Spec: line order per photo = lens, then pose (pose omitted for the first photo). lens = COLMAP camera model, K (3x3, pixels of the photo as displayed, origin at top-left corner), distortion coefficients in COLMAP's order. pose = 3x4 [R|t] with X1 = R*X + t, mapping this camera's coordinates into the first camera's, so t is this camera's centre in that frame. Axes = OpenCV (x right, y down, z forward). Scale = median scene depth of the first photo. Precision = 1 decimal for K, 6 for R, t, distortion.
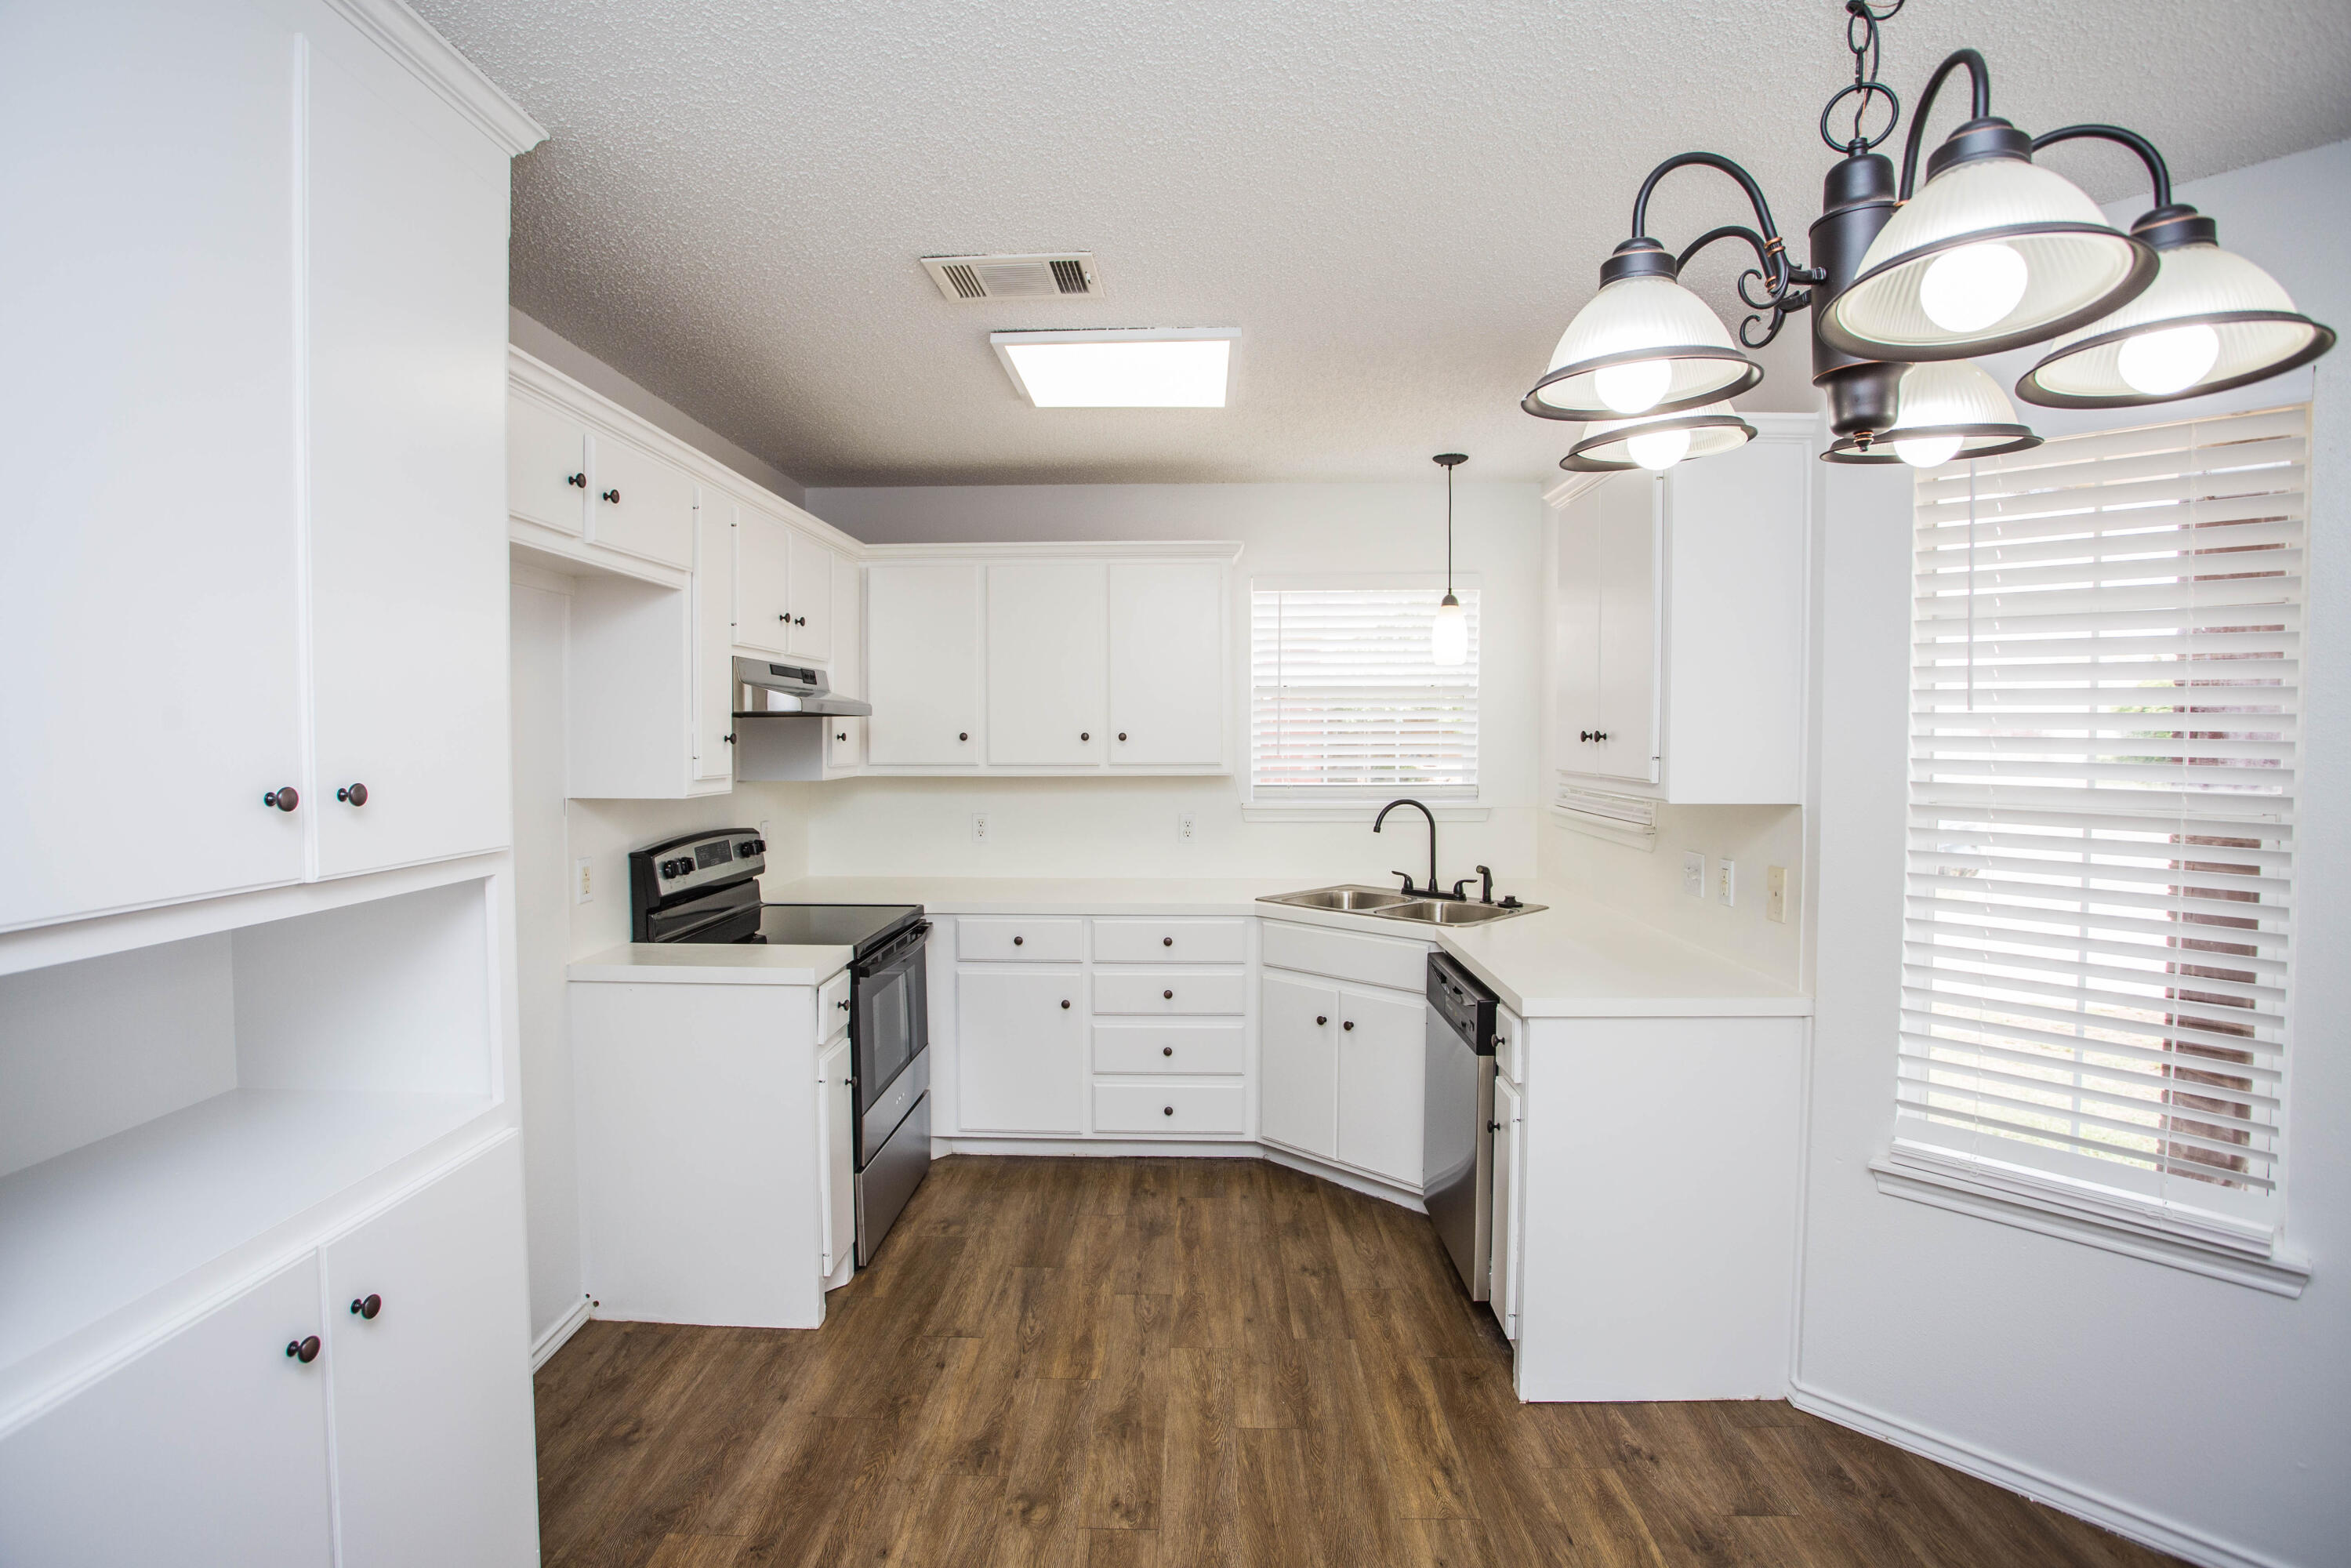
lens RADIAL K [[1156.6, 0, 1161.1], [0, 1156.6, 773.5], [0, 0, 1]] dist [-0.065595, 0.026157]
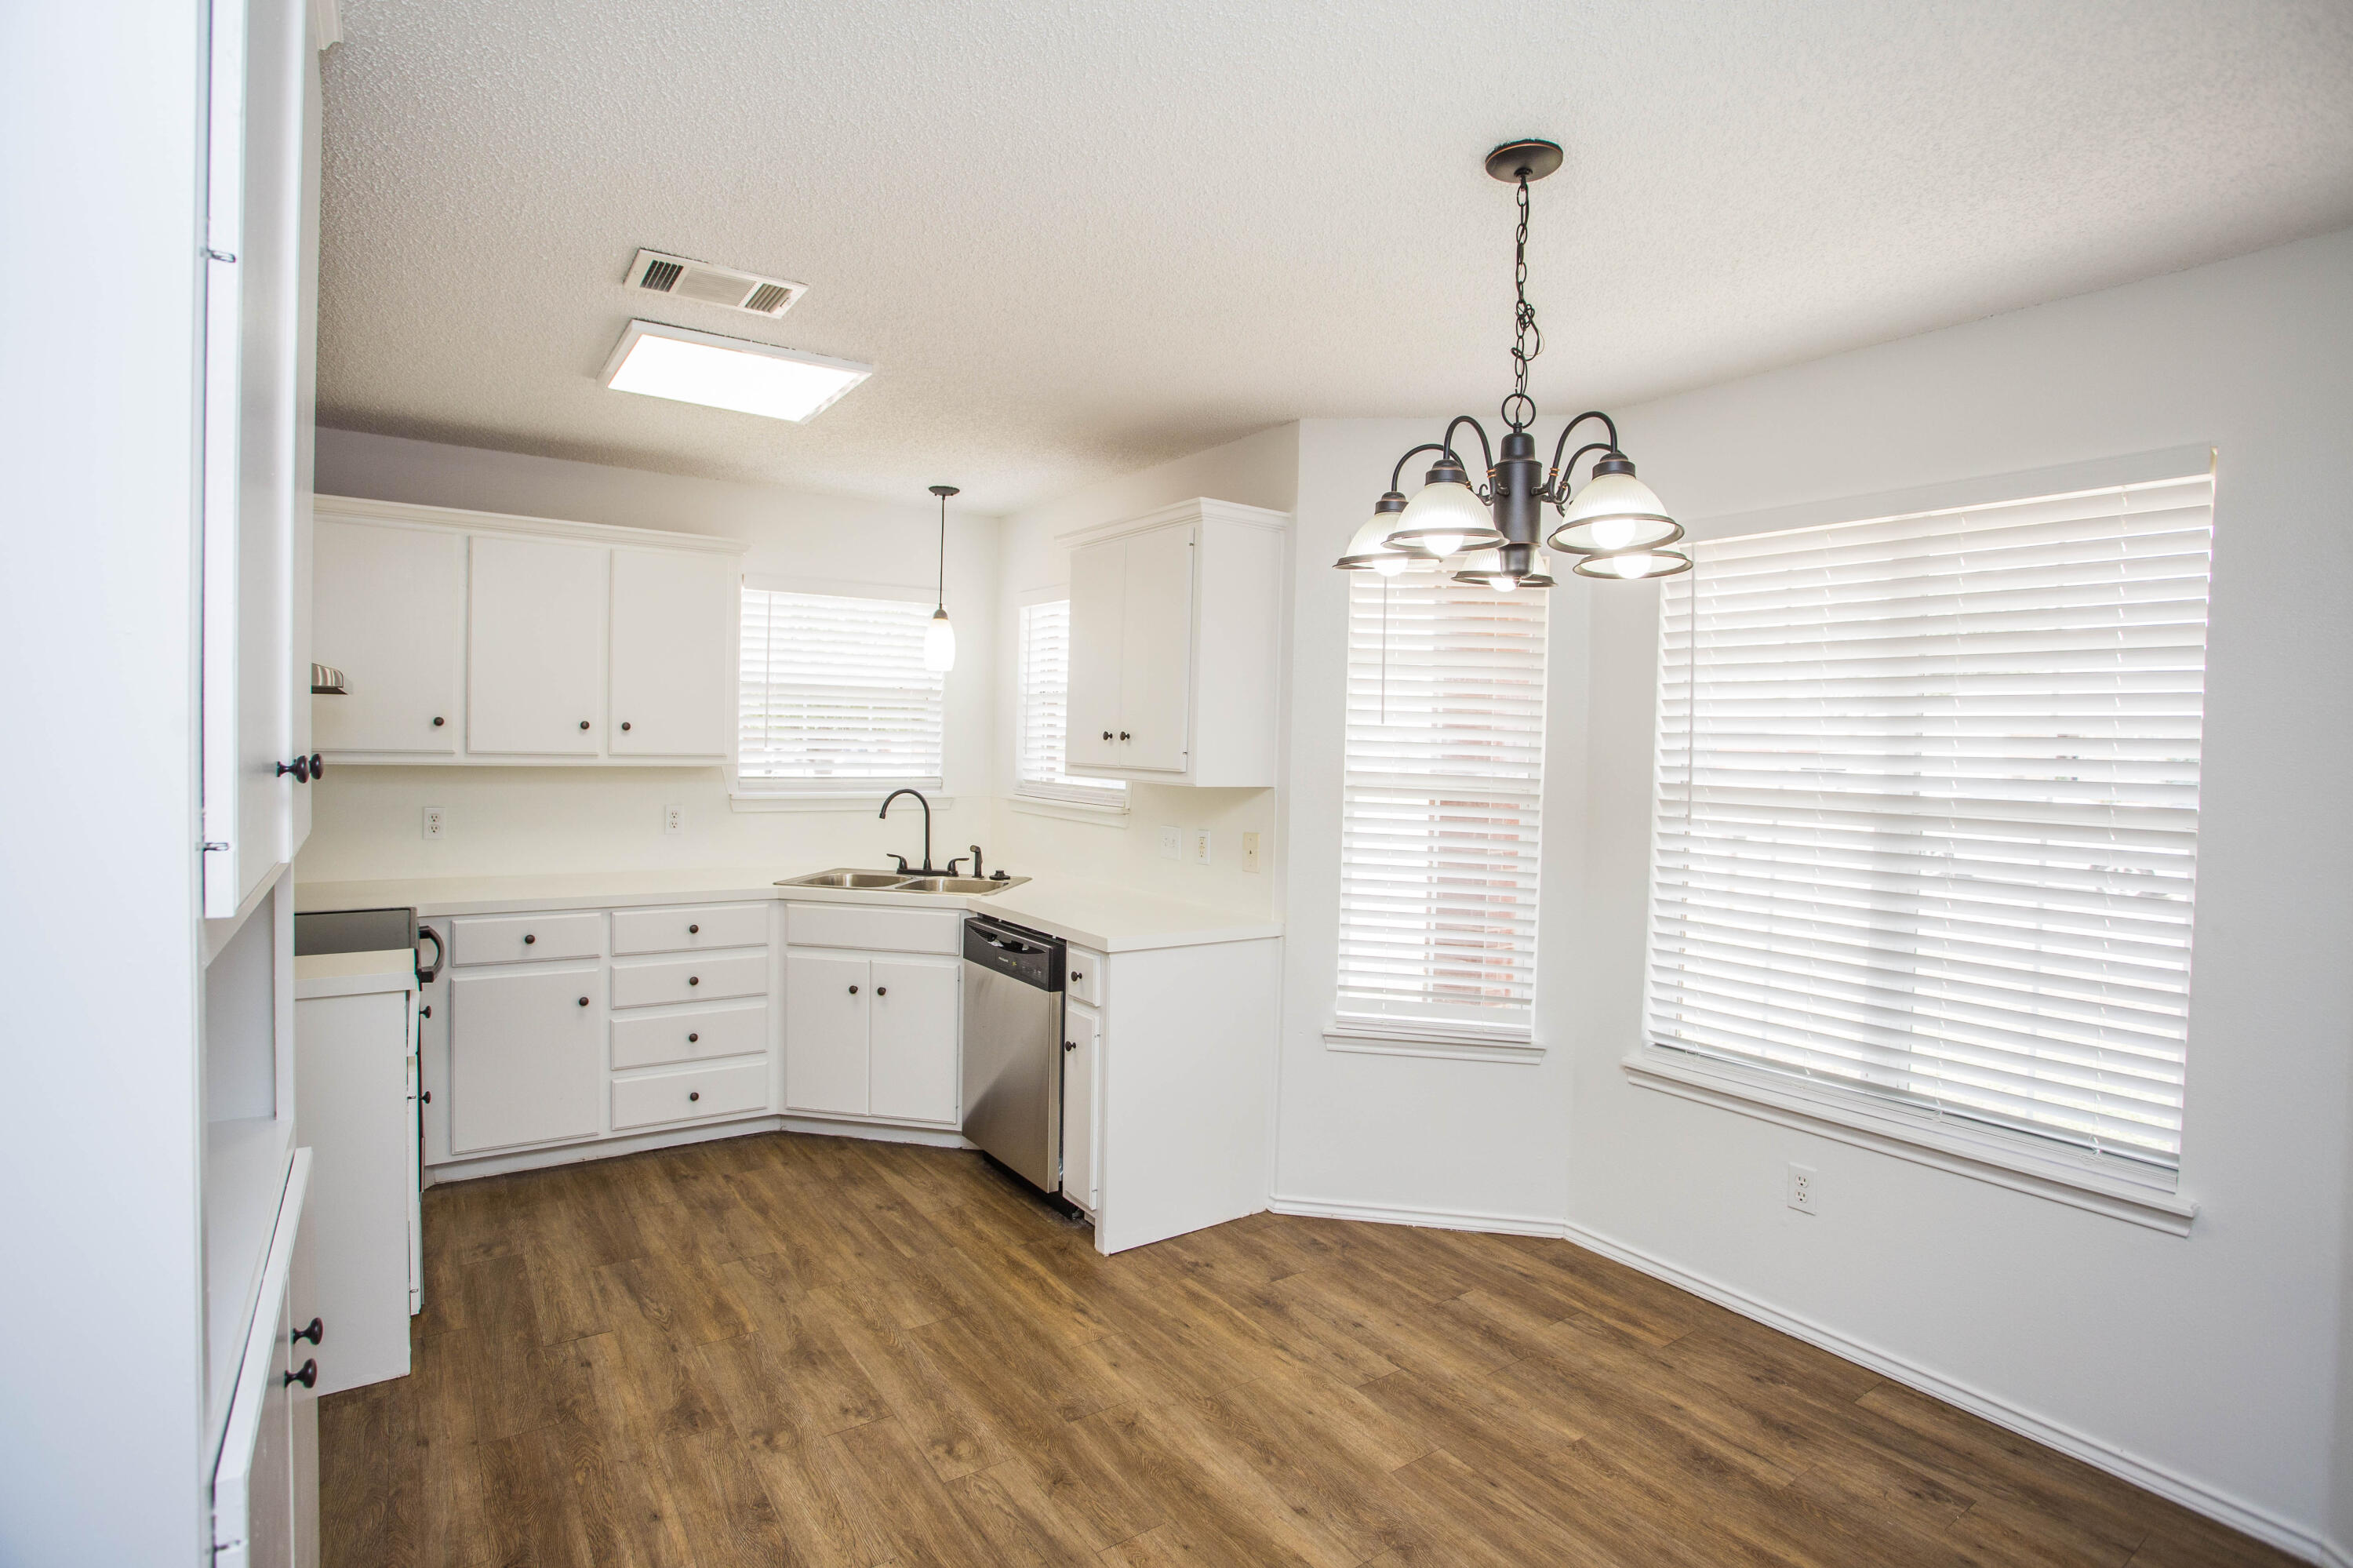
lens RADIAL K [[1143.1, 0, 1174.9], [0, 1143.1, 773.5], [0, 0, 1]] dist [-0.075393, 0.038666]
pose [[0.803987, 0.004208, 0.594633, -0.339272], [-0.004729, 0.999989, -0.000683, 0.009812], [-0.594629, -0.002263, 0.803997, -0.065418]]
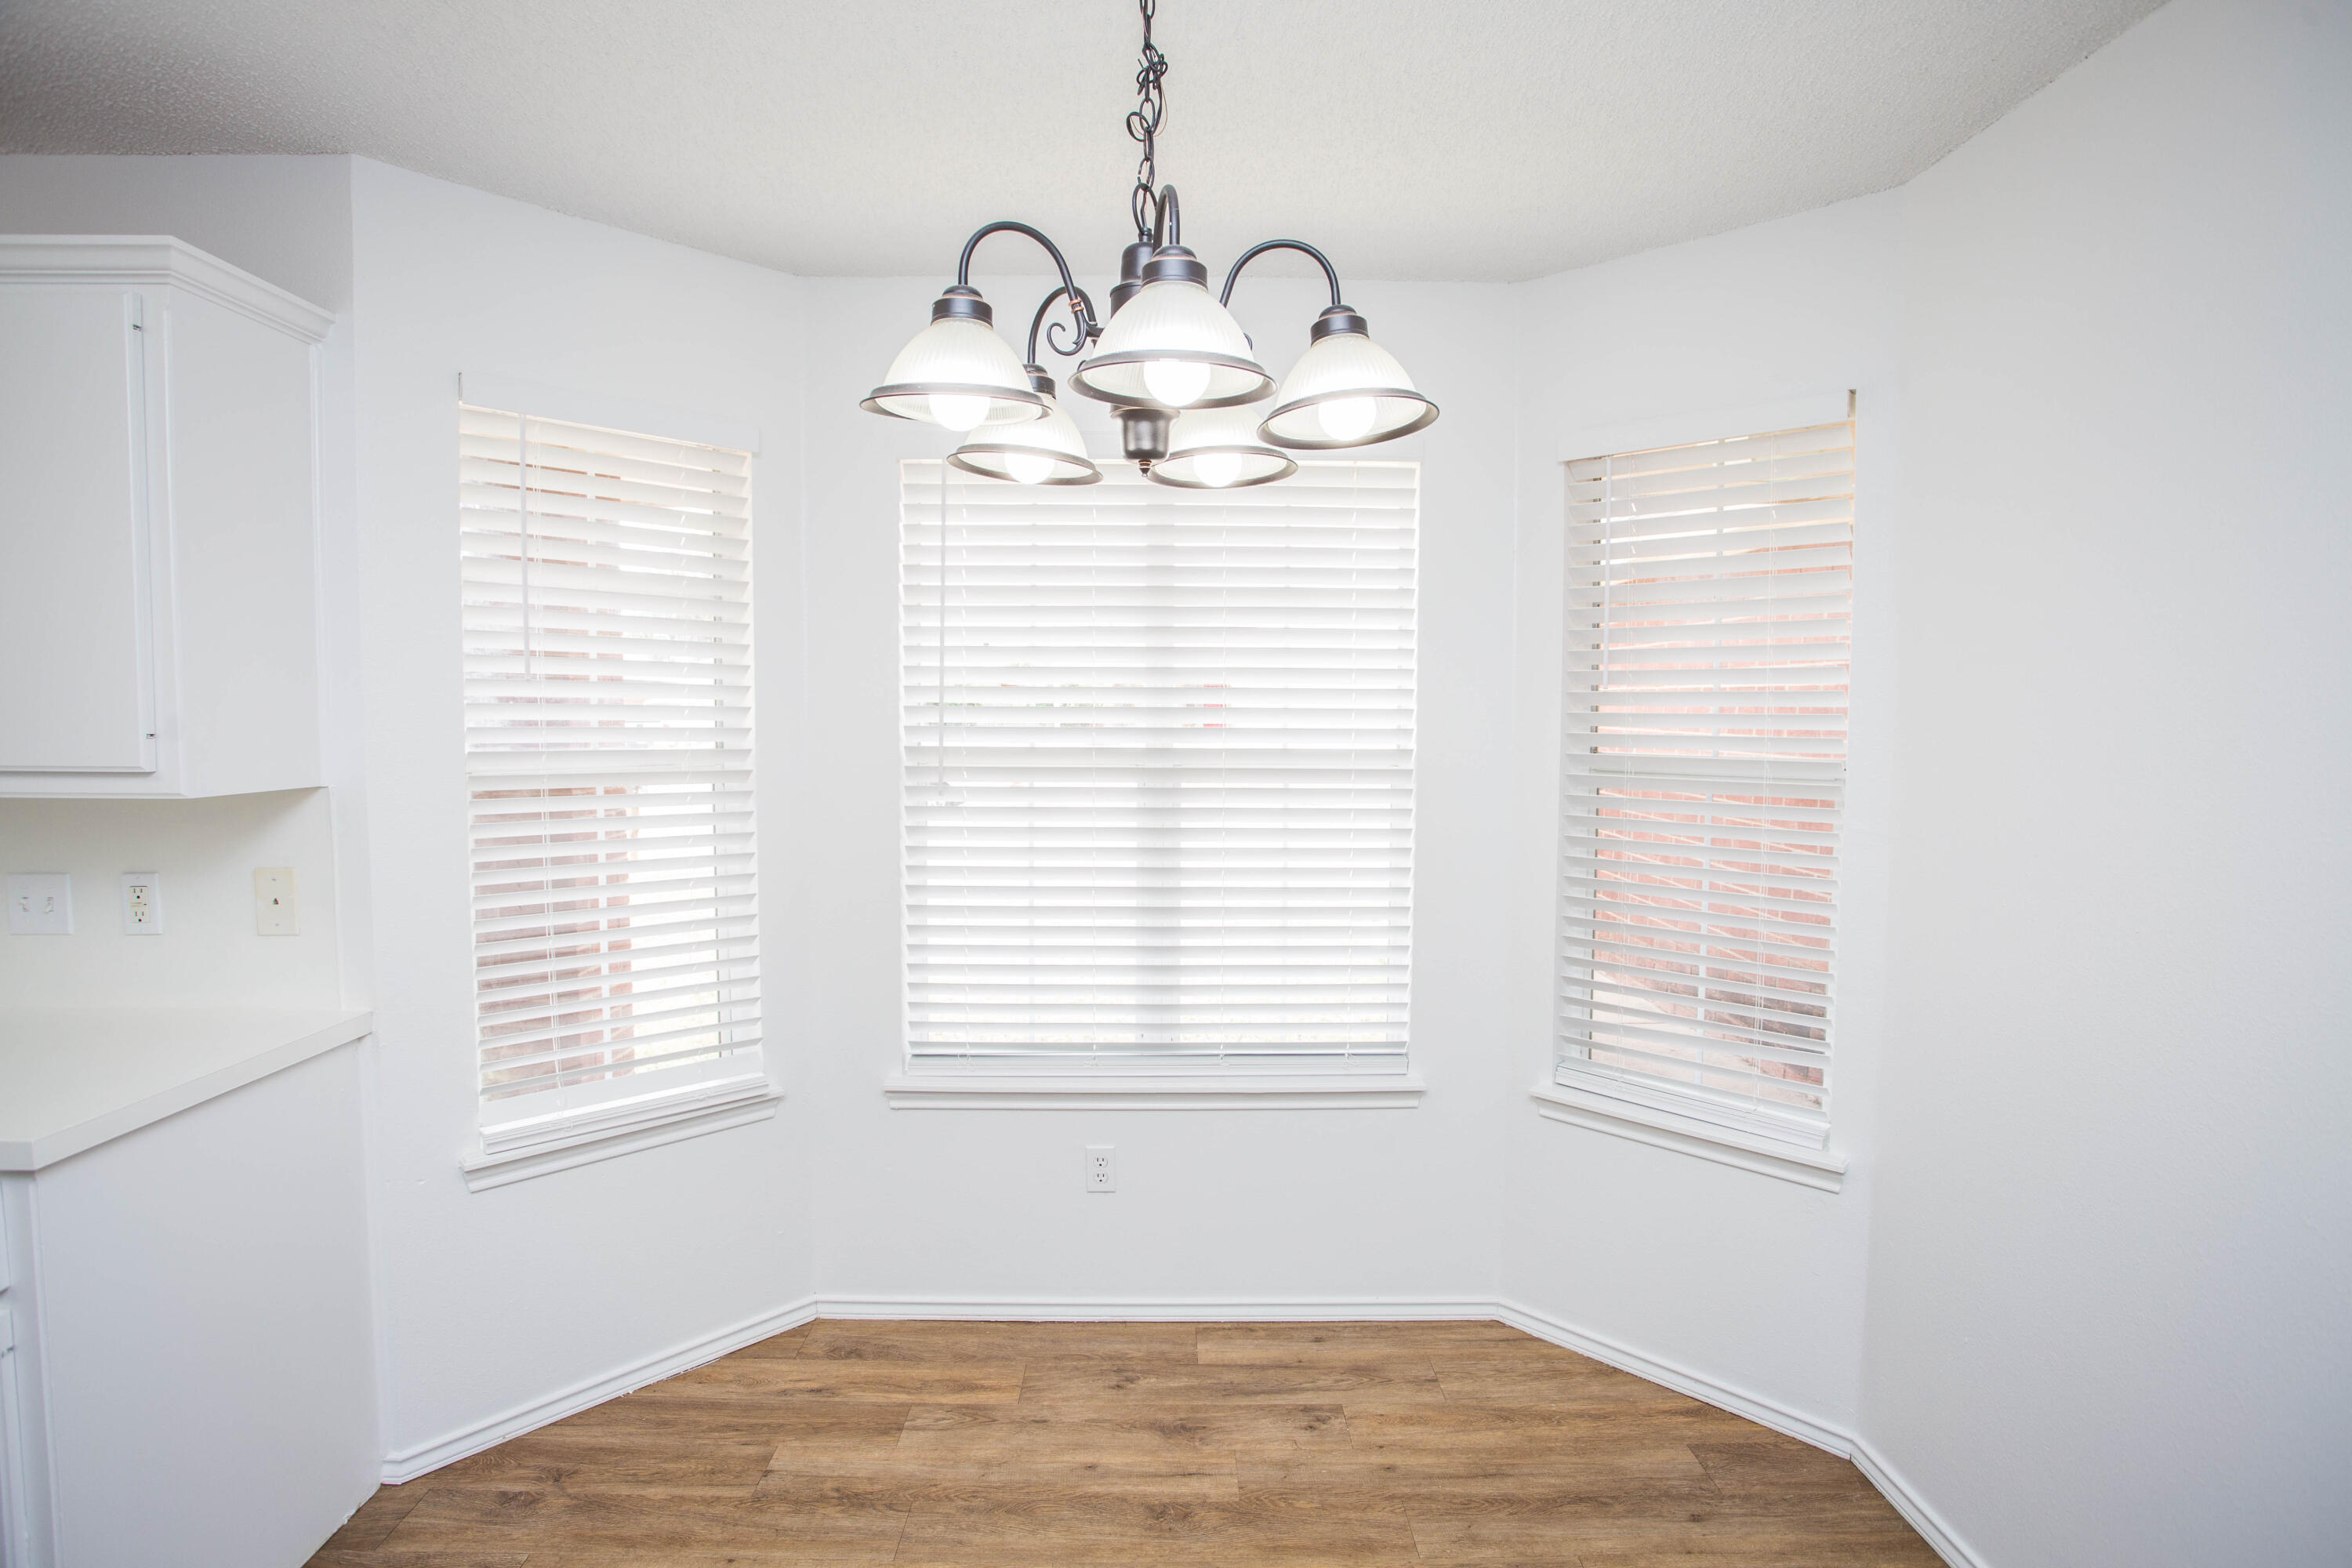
lens RADIAL K [[1142.6, 0, 1174.4], [0, 1142.6, 773.5], [0, 0, 1]] dist [-0.075393, 0.038666]
pose [[-0.035897, -0.056597, 0.997752, -0.235483], [0.029961, 0.997885, 0.057682, -0.009975], [-0.998906, 0.031964, -0.034126, 0.360488]]
